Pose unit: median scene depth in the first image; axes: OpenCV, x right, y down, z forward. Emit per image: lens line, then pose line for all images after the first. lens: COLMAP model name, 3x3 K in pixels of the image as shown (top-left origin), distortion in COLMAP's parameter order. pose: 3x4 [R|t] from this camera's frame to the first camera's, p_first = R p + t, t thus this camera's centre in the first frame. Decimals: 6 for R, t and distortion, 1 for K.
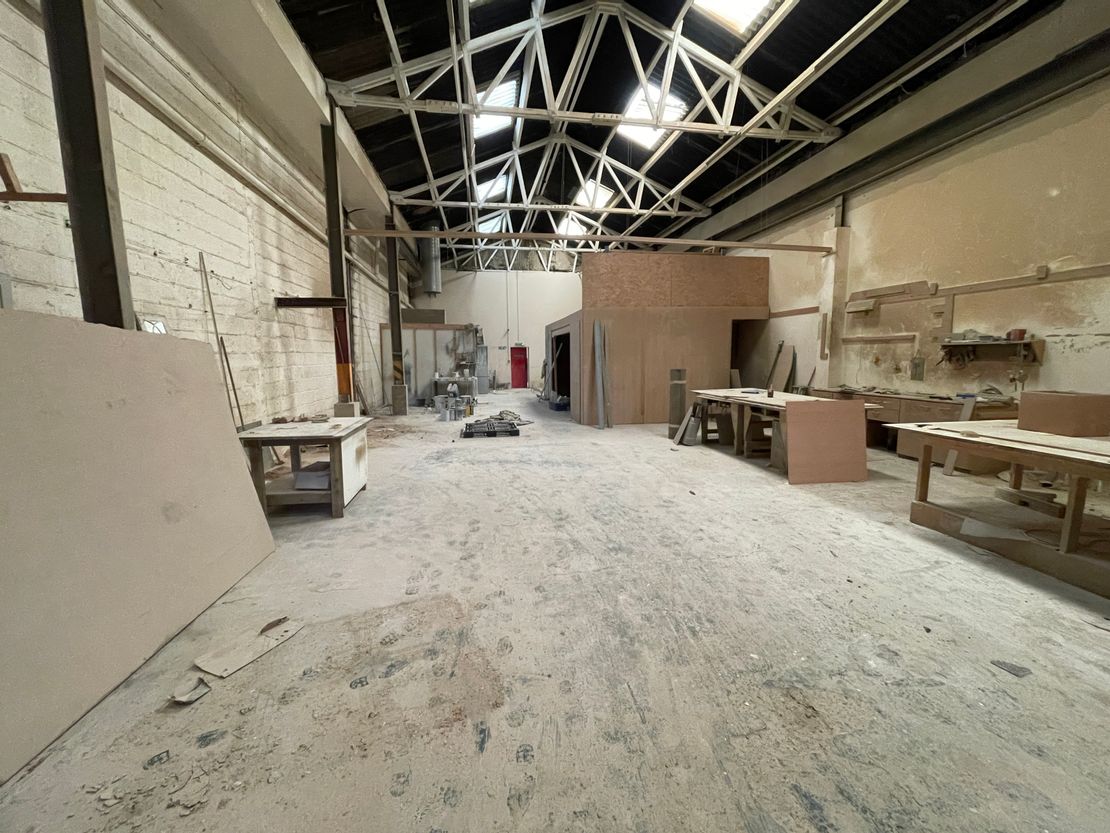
lens RADIAL K [[443.1, 0, 553.9], [0, 443.1, 412.5], [0, 0, 1]] dist [0.000140, 0.000024]
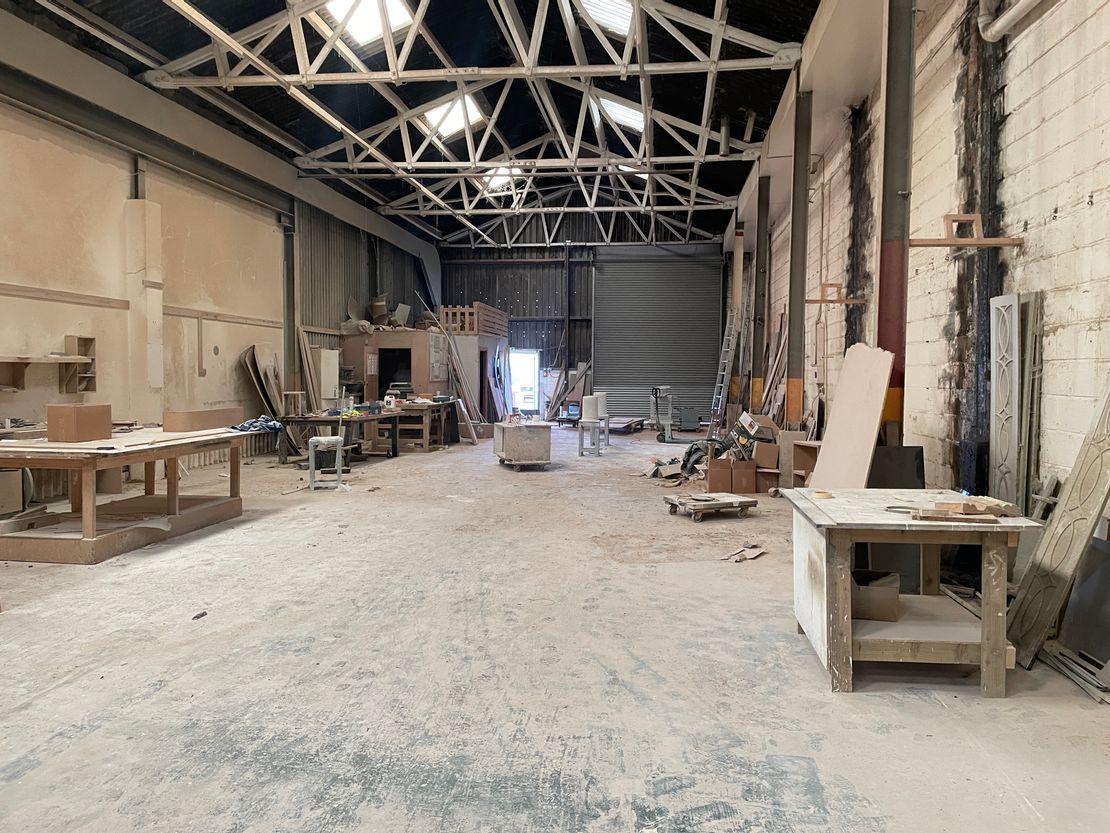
lens RADIAL K [[845.4, 0, 555.8], [0, 845.4, 414.6], [0, 0, 1]] dist [-0.000023, -0.000262]
pose [[-0.961136, -0.011315, 0.275844, -0.469285], [0.037539, 0.984524, 0.171182, -0.268847], [-0.273512, 0.174884, -0.945837, 2.121961]]
